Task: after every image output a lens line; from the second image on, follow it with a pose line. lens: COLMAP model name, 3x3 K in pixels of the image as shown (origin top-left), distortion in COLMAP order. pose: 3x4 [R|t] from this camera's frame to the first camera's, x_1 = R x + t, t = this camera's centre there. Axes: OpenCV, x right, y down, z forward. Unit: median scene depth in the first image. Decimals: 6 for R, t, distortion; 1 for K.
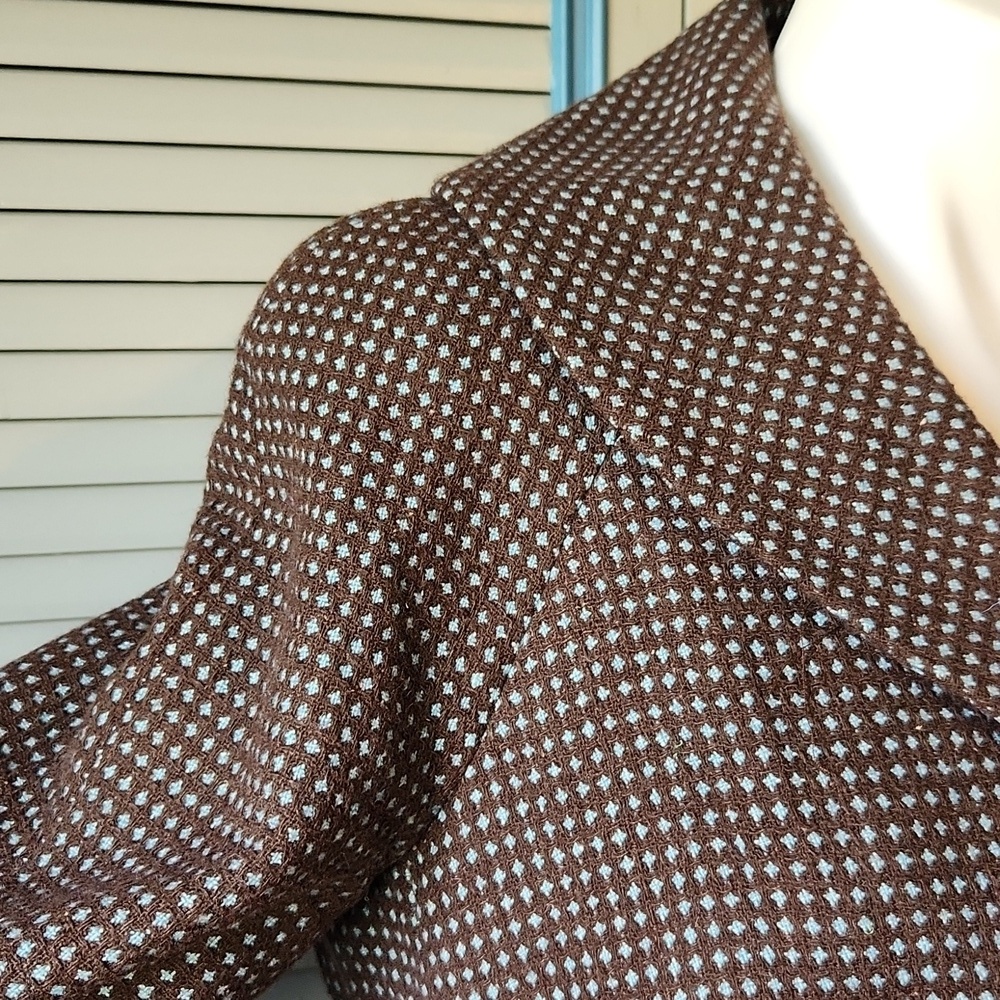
lens RADIAL K [[1536.5, 0, 499.6], [0, 1536.5, 502.5], [0, 0, 1]] dist [0.052209, 0.000000]
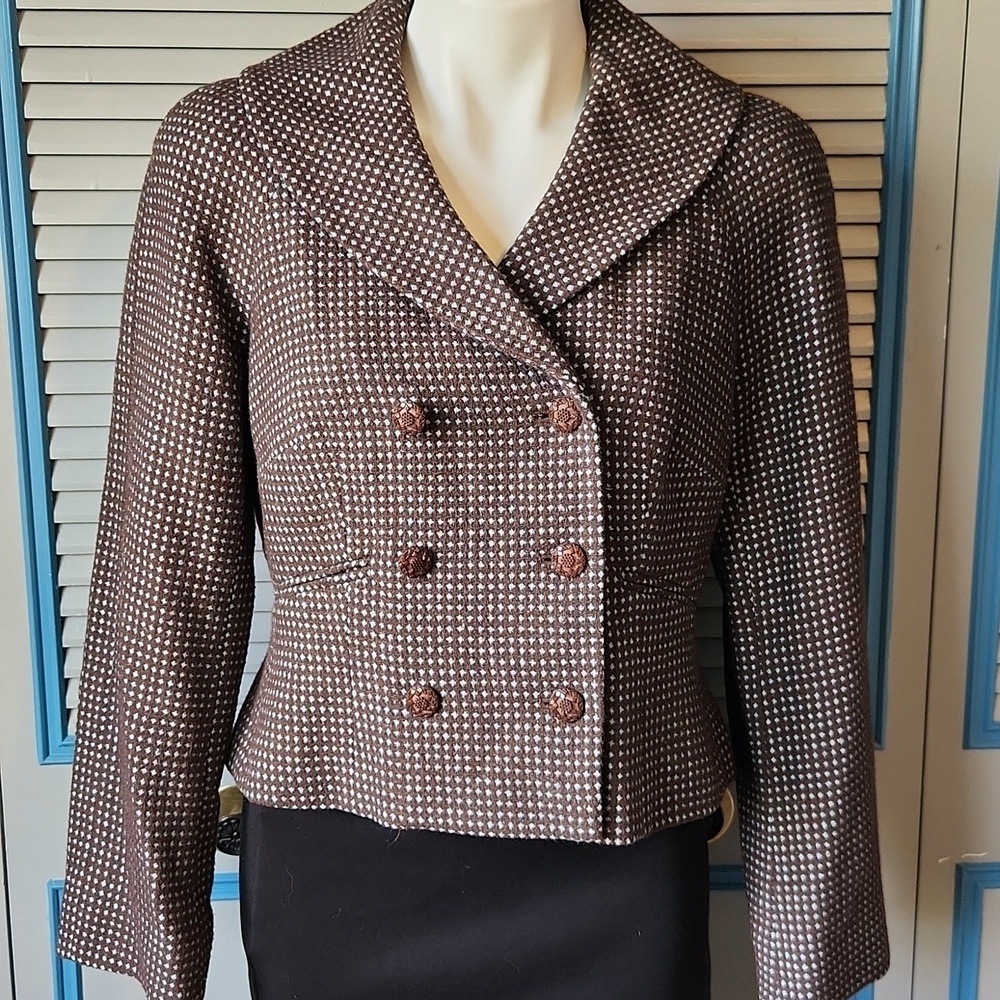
lens RADIAL K [[1536.5, 0, 493.9], [0, 1536.5, 497.0], [0, 0, 1]] dist [0.052209, 0.000000]
pose [[0.970499, 0.061592, -0.233104, 0.972117], [-0.044070, 0.995848, 0.079647, 0.240273], [0.237042, -0.067024, 0.969185, -1.252394]]
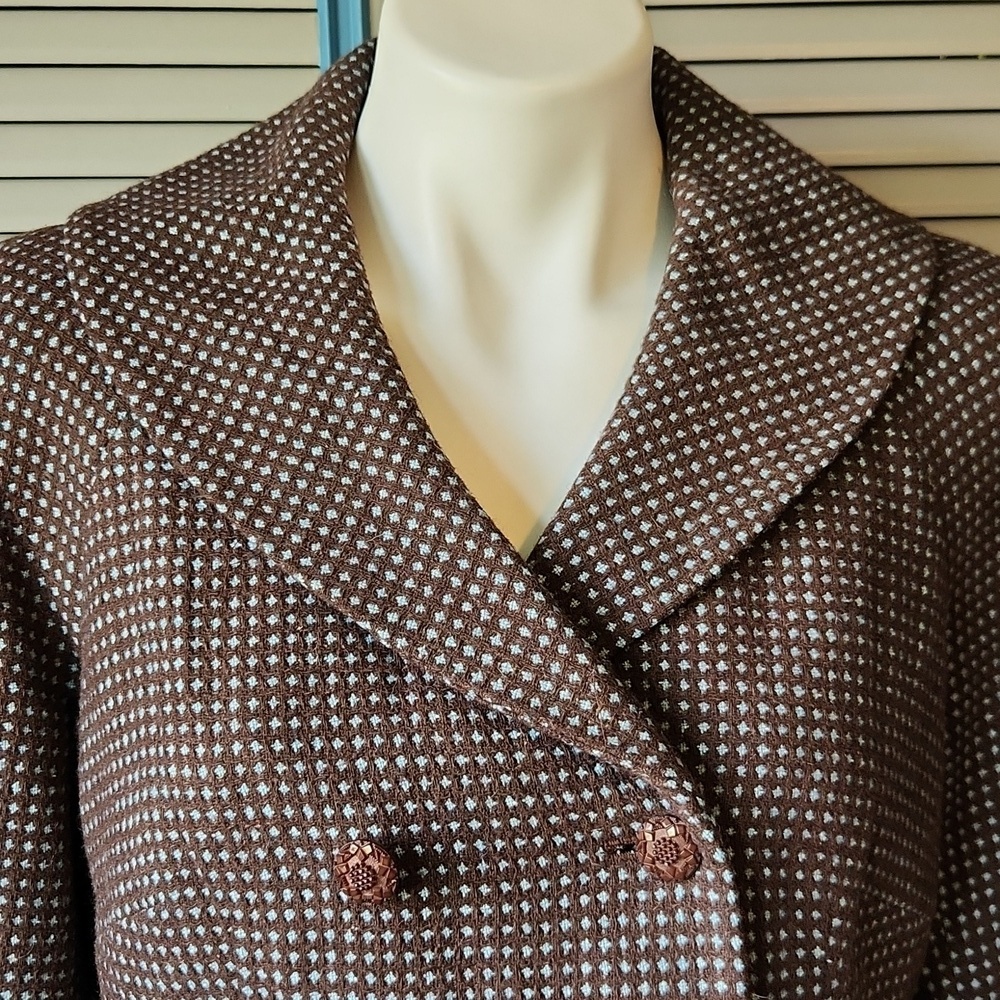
lens RADIAL K [[1536.5, 0, 512.9], [0, 1536.5, 487.9], [0, 0, 1]] dist [0.052209, 0.000000]
pose [[0.976983, 0.019029, -0.212466, 0.669177], [-0.021215, 0.999743, -0.008014, 0.031869], [0.212259, 0.012337, 0.977136, -0.209984]]
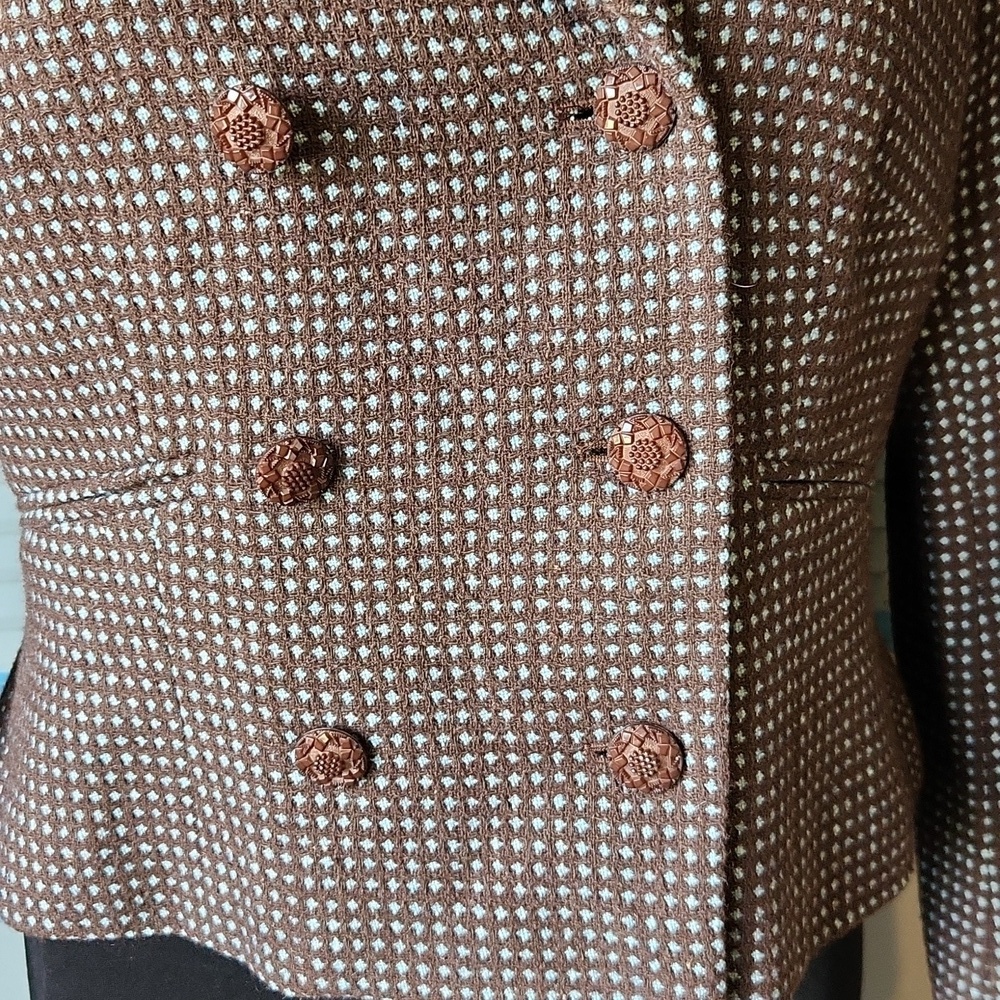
lens RADIAL K [[1536.5, 0, 500.5], [0, 1536.5, 493.6], [0, 0, 1]] dist [0.052209, 0.000000]
pose [[0.981120, 0.058720, -0.184270, 0.646320], [-0.009846, 0.966723, 0.255636, 0.282943], [0.193149, -0.248995, 0.949050, 0.007421]]
